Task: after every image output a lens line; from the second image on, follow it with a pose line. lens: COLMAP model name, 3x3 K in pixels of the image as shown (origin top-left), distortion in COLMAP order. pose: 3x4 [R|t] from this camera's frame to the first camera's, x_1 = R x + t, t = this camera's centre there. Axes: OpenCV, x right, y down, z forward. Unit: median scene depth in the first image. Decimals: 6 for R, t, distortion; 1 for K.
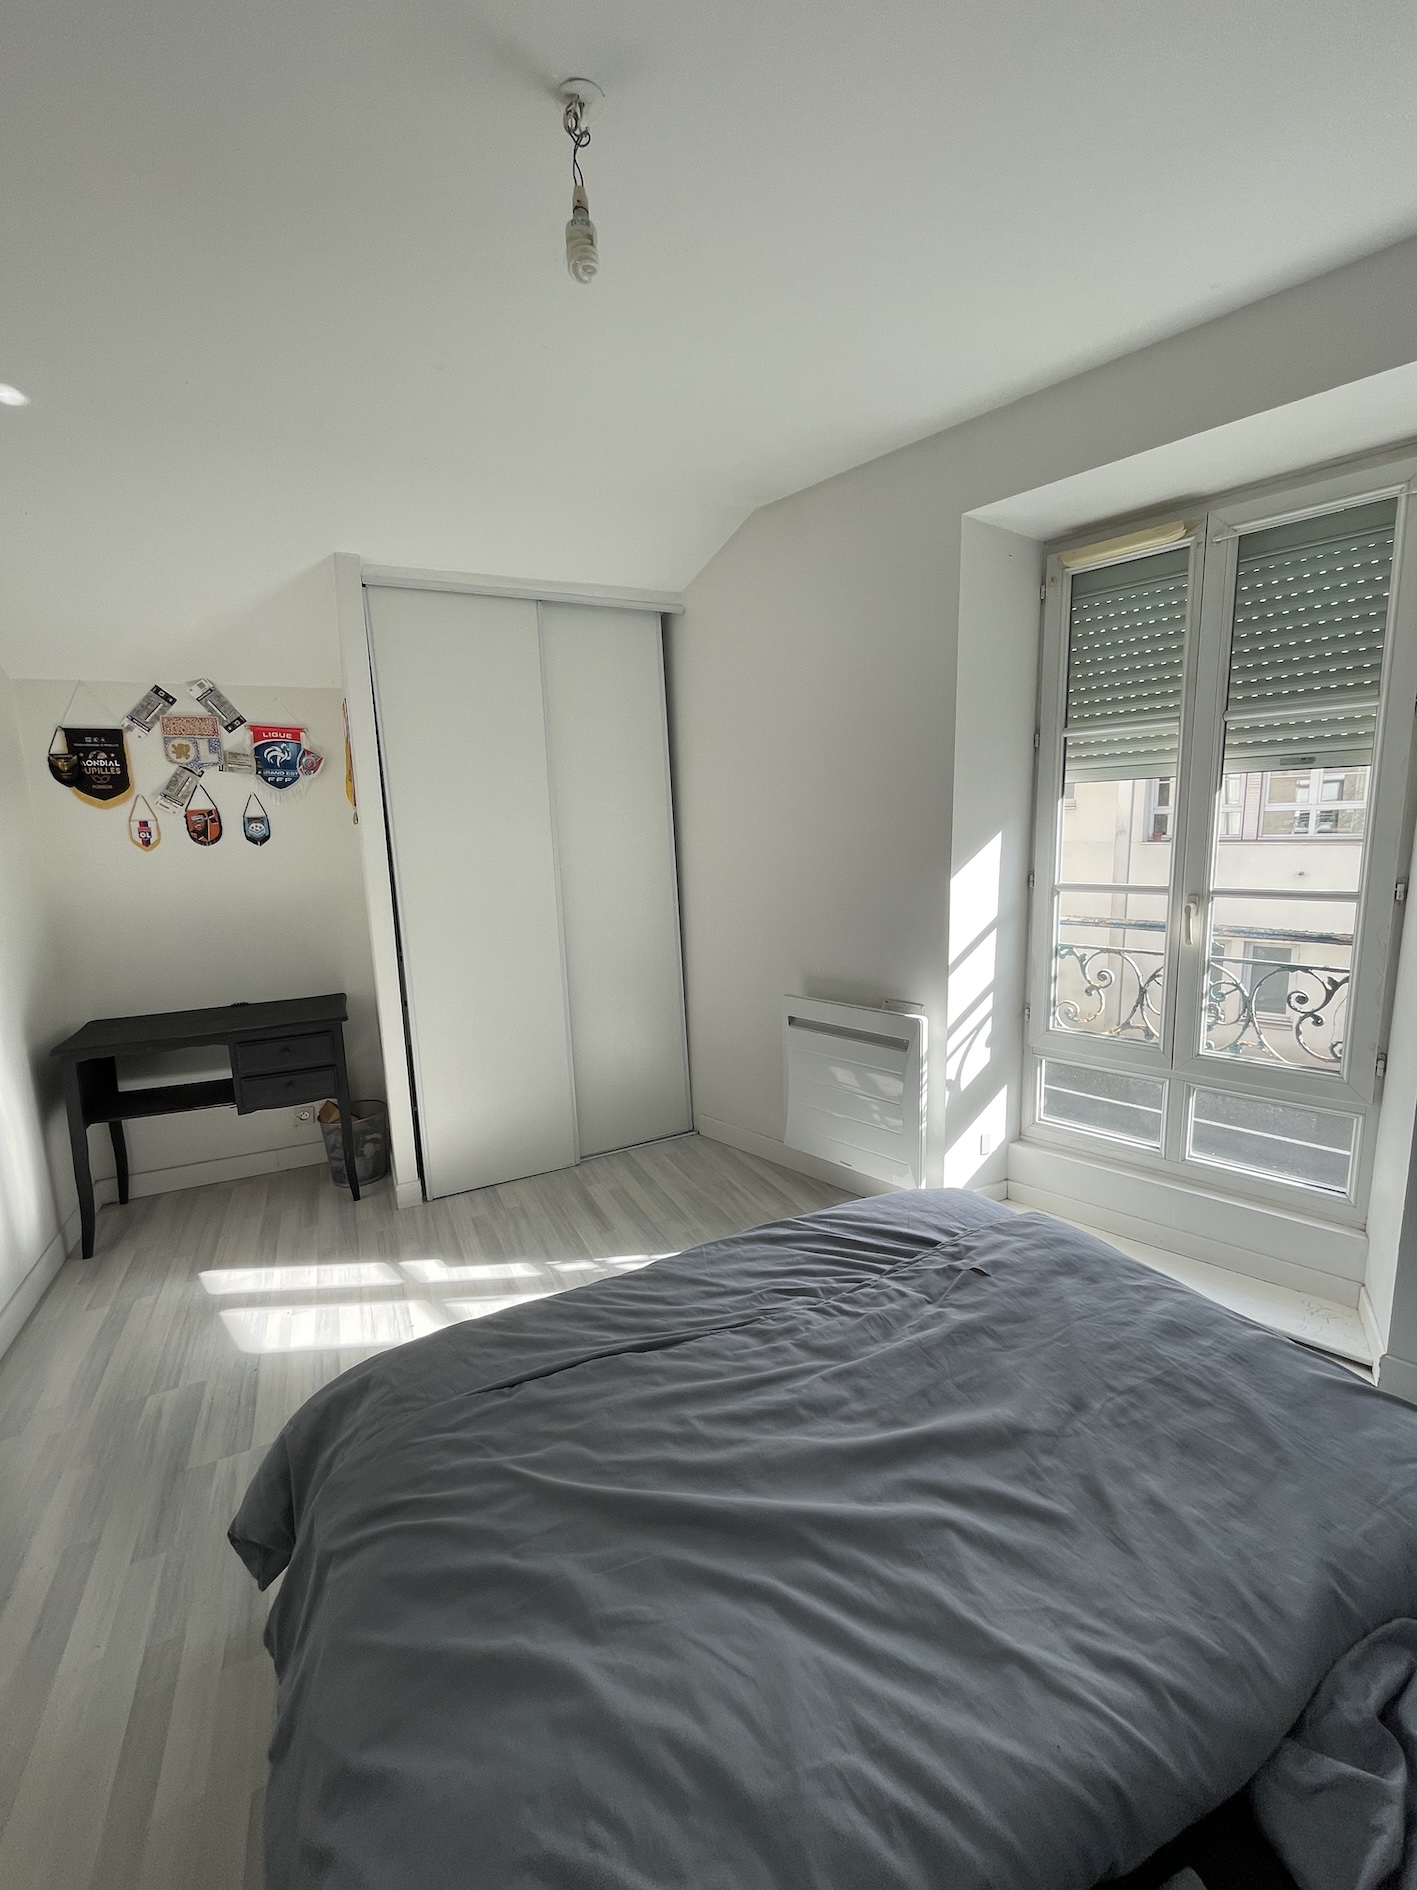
lens RADIAL K [[766.3, 0, 708.5], [0, 766.3, 945.0], [0, 0, 1]] dist [0.000509, 0.000075]
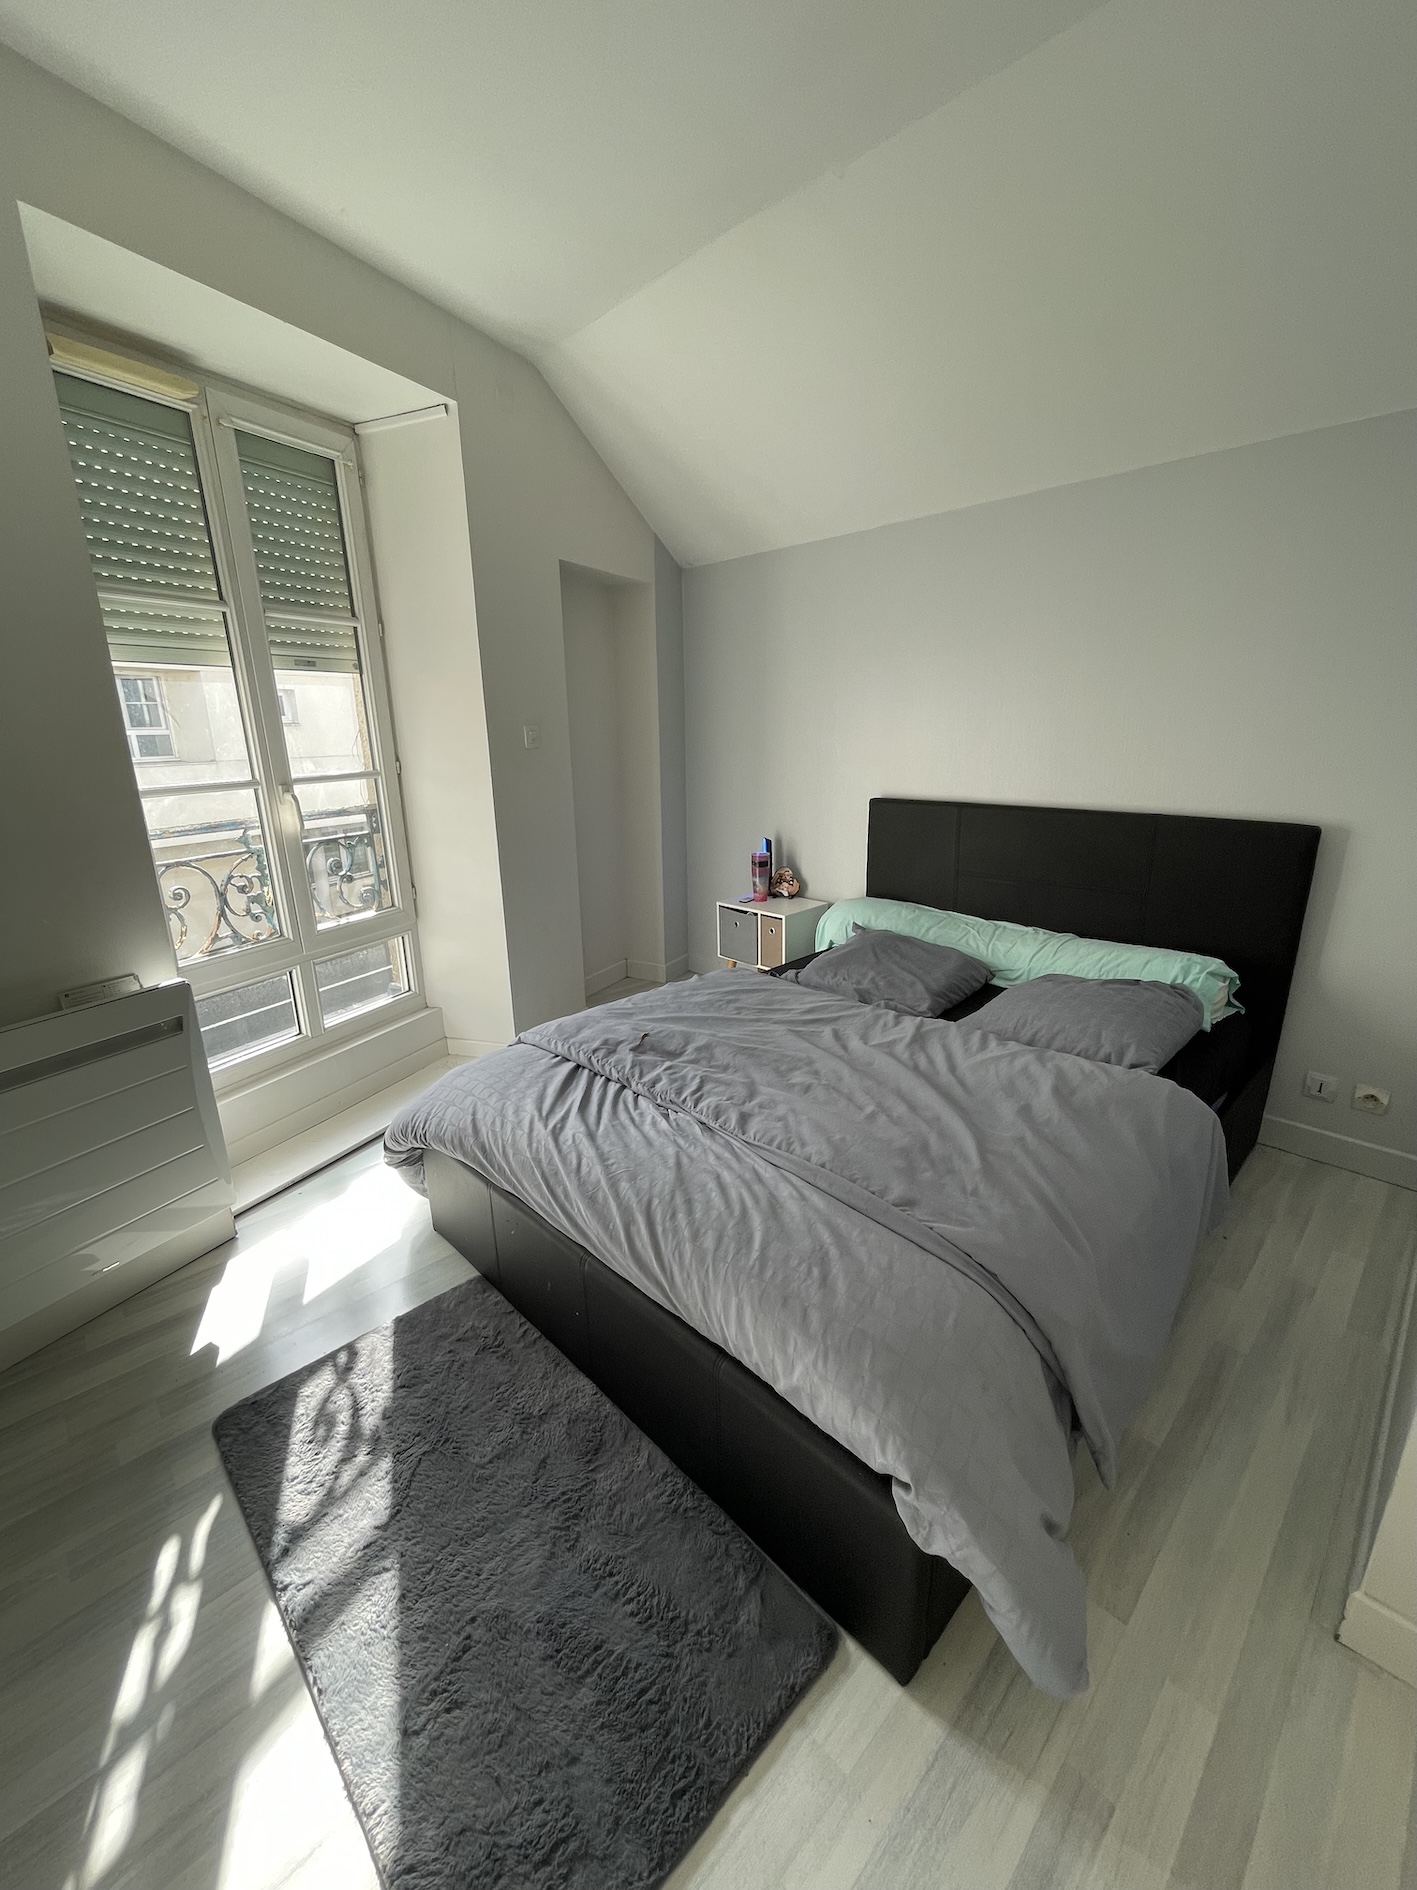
lens RADIAL K [[766.3, 0, 708.5], [0, 766.3, 945.0], [0, 0, 1]] dist [0.000509, 0.000075]
pose [[-0.304195, -0.229335, 0.924592, -0.587153], [0.175924, 0.940370, 0.291128, -0.063154], [-0.936225, 0.251218, -0.245710, 0.783130]]
